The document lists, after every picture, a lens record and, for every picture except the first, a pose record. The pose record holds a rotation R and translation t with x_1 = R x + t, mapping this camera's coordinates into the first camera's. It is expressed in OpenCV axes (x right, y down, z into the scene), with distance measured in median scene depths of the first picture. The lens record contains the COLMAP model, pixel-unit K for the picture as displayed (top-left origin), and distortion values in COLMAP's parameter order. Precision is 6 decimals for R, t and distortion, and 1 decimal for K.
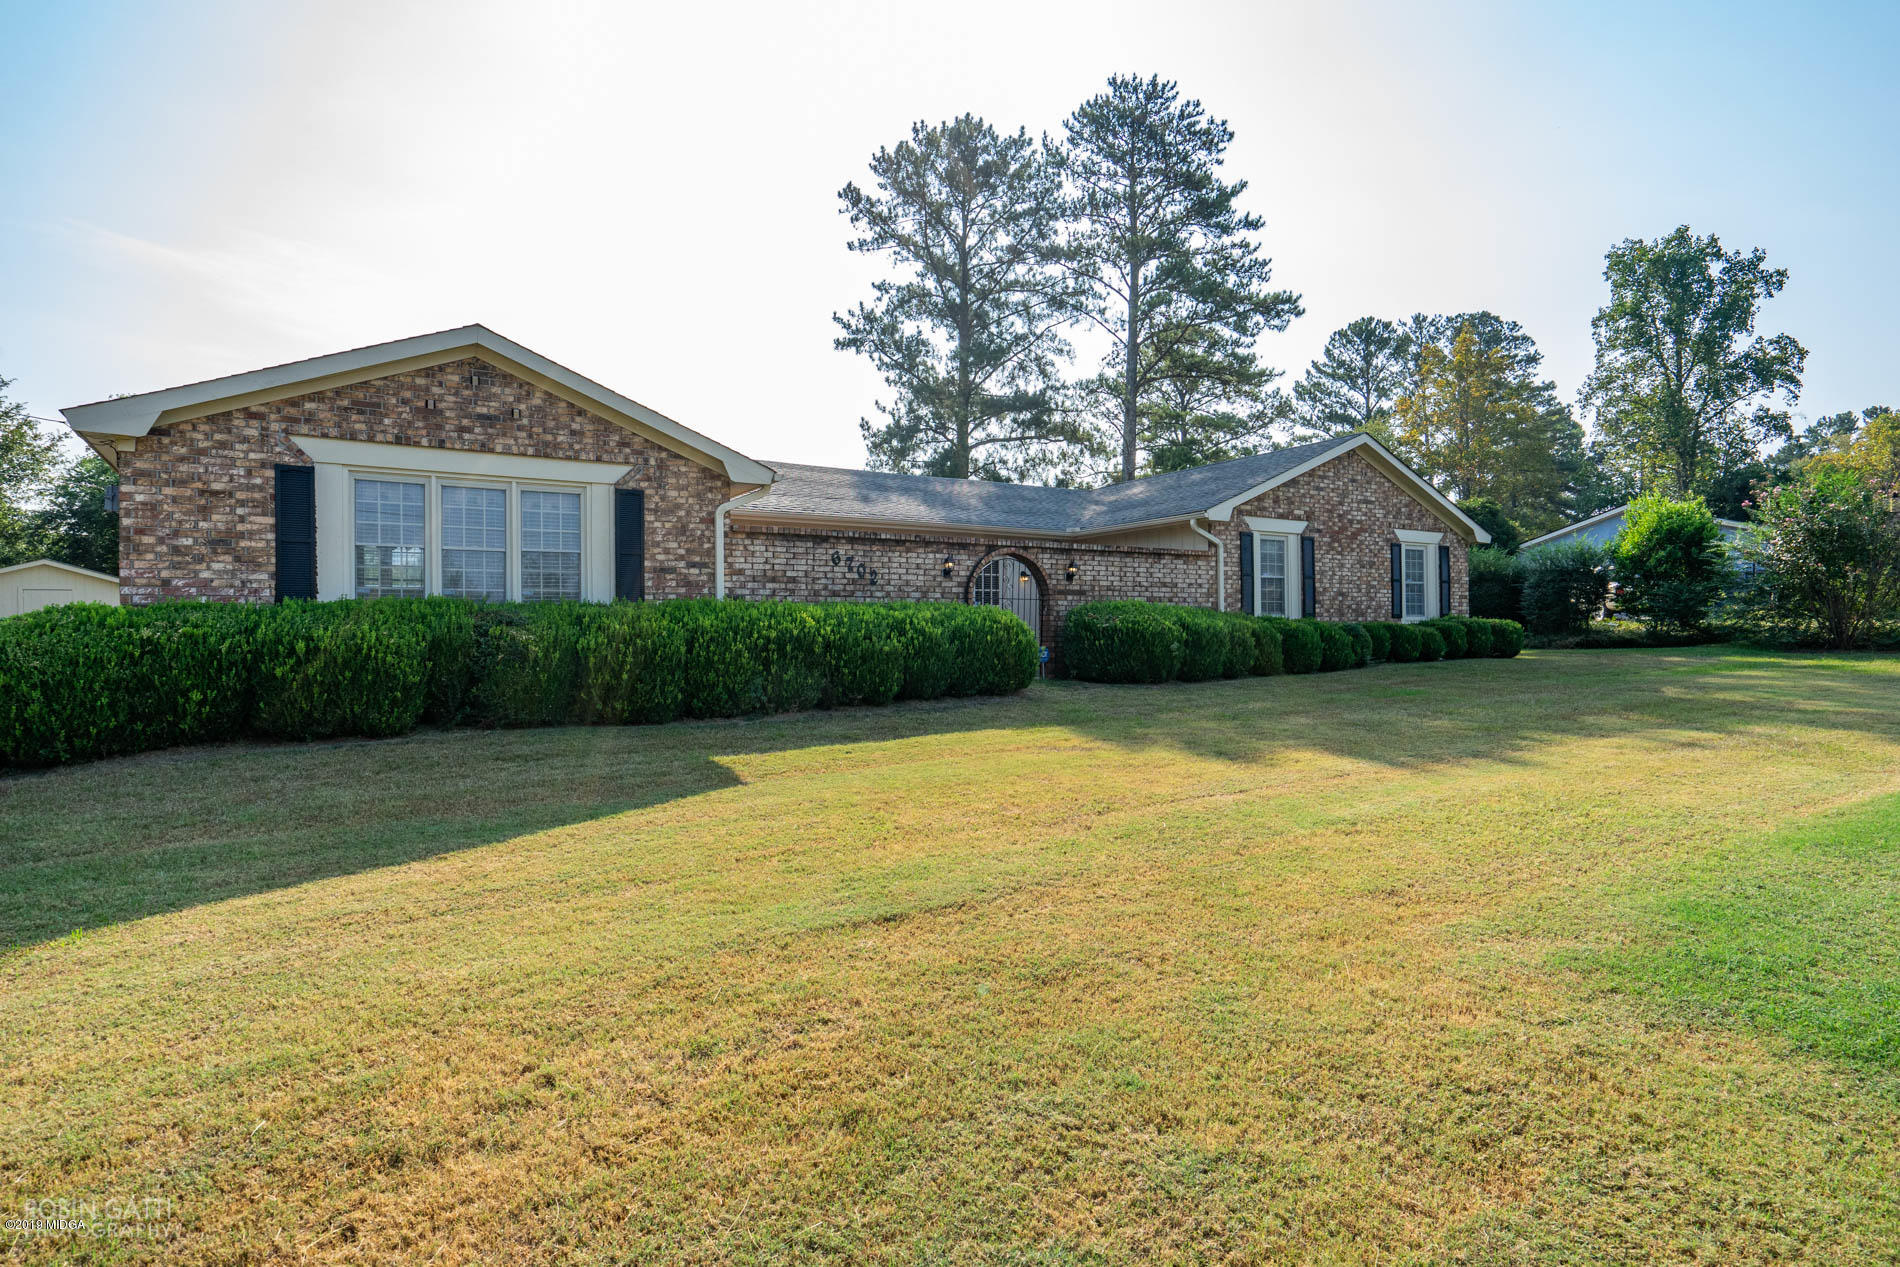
lens RADIAL K [[981.2, 0, 950.0], [0, 981.2, 633.5], [0, 0, 1]] dist [0.004907, 0.001232]
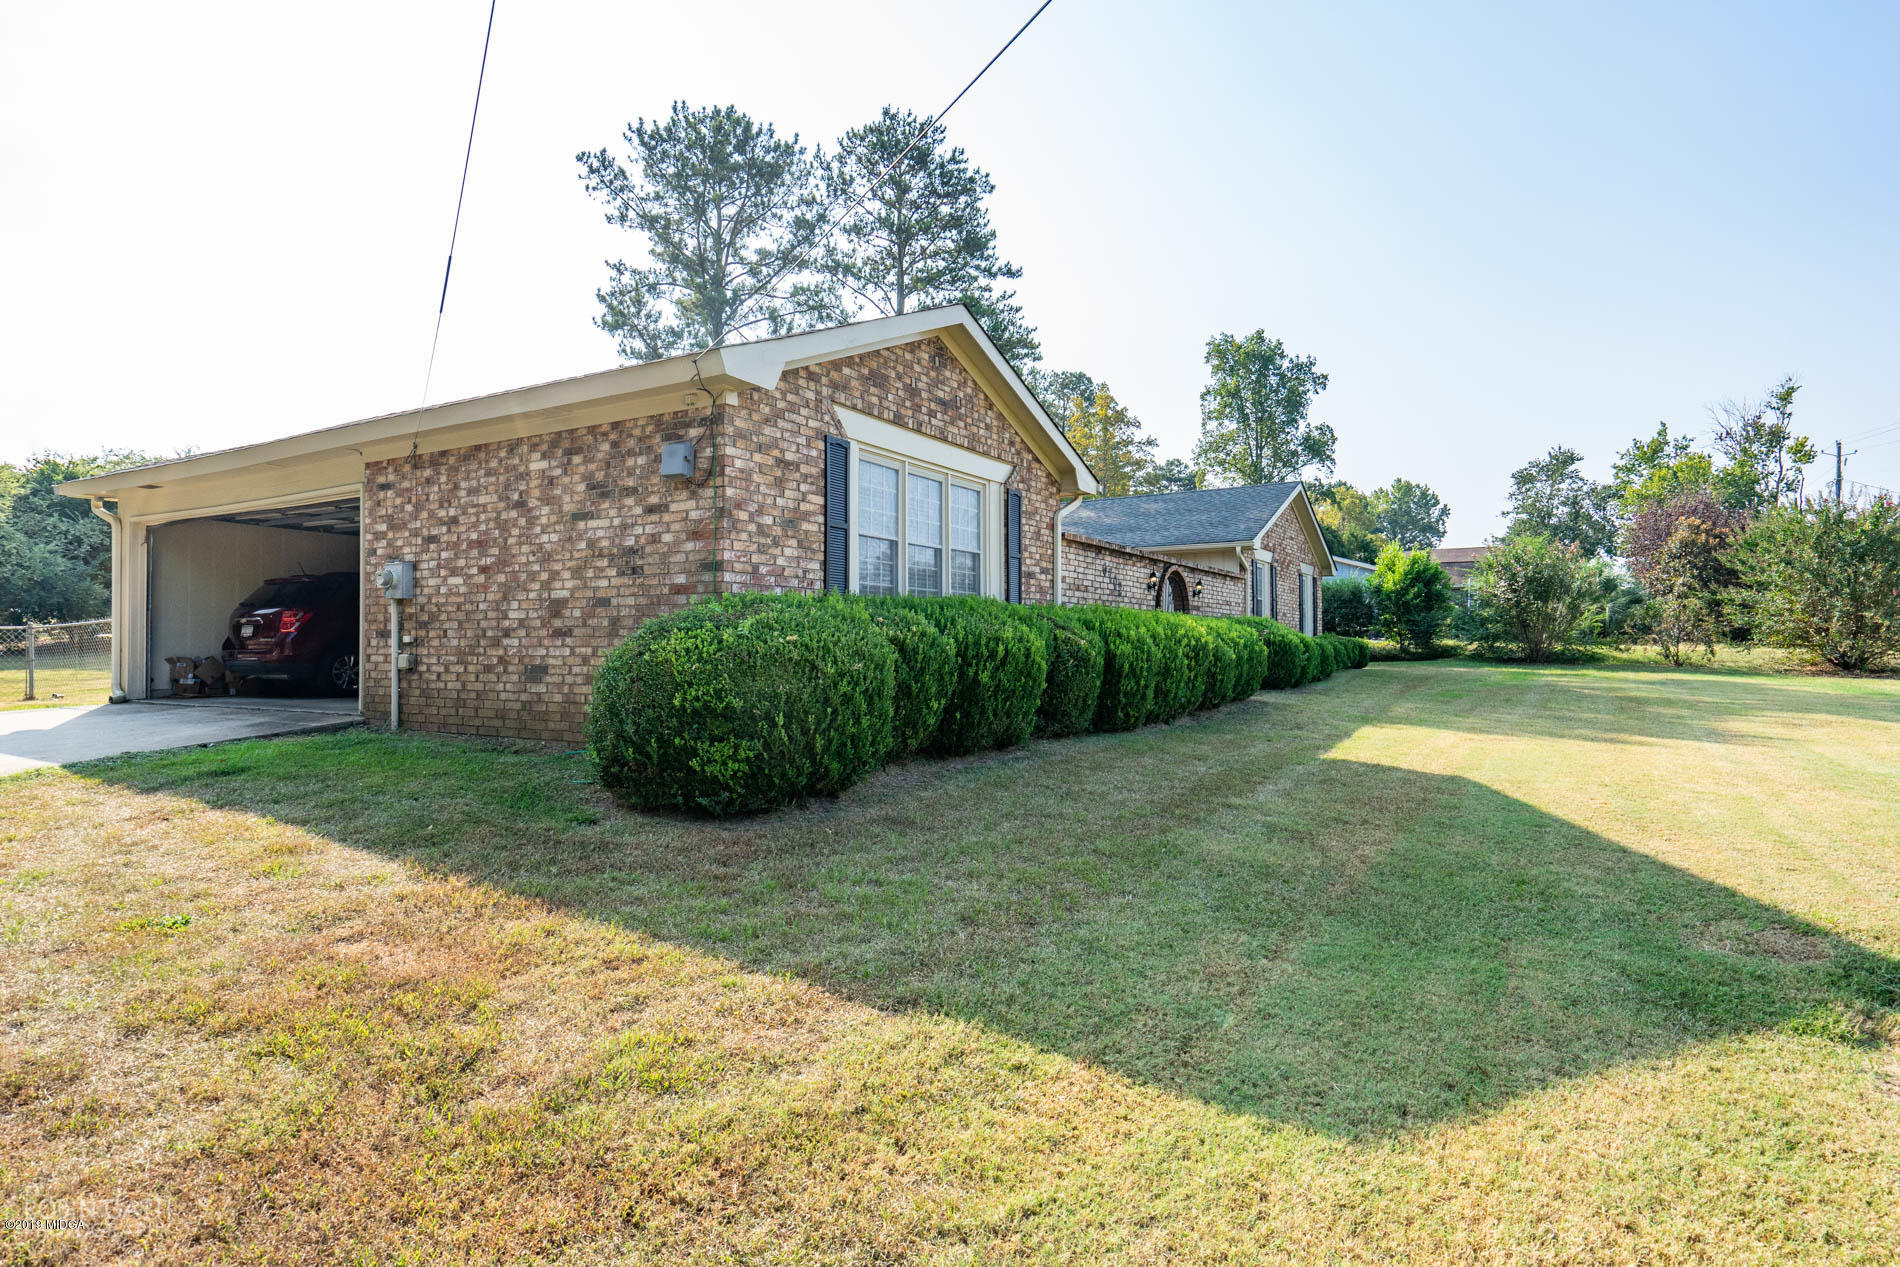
lens RADIAL K [[981.2, 0, 950.0], [0, 981.2, 633.5], [0, 0, 1]] dist [0.004907, 0.001232]
pose [[0.907327, 0.018842, 0.420002, -0.548593], [-0.013737, 0.999790, -0.015175, 0.006660], [-0.420200, 0.007999, 0.907396, 0.106132]]
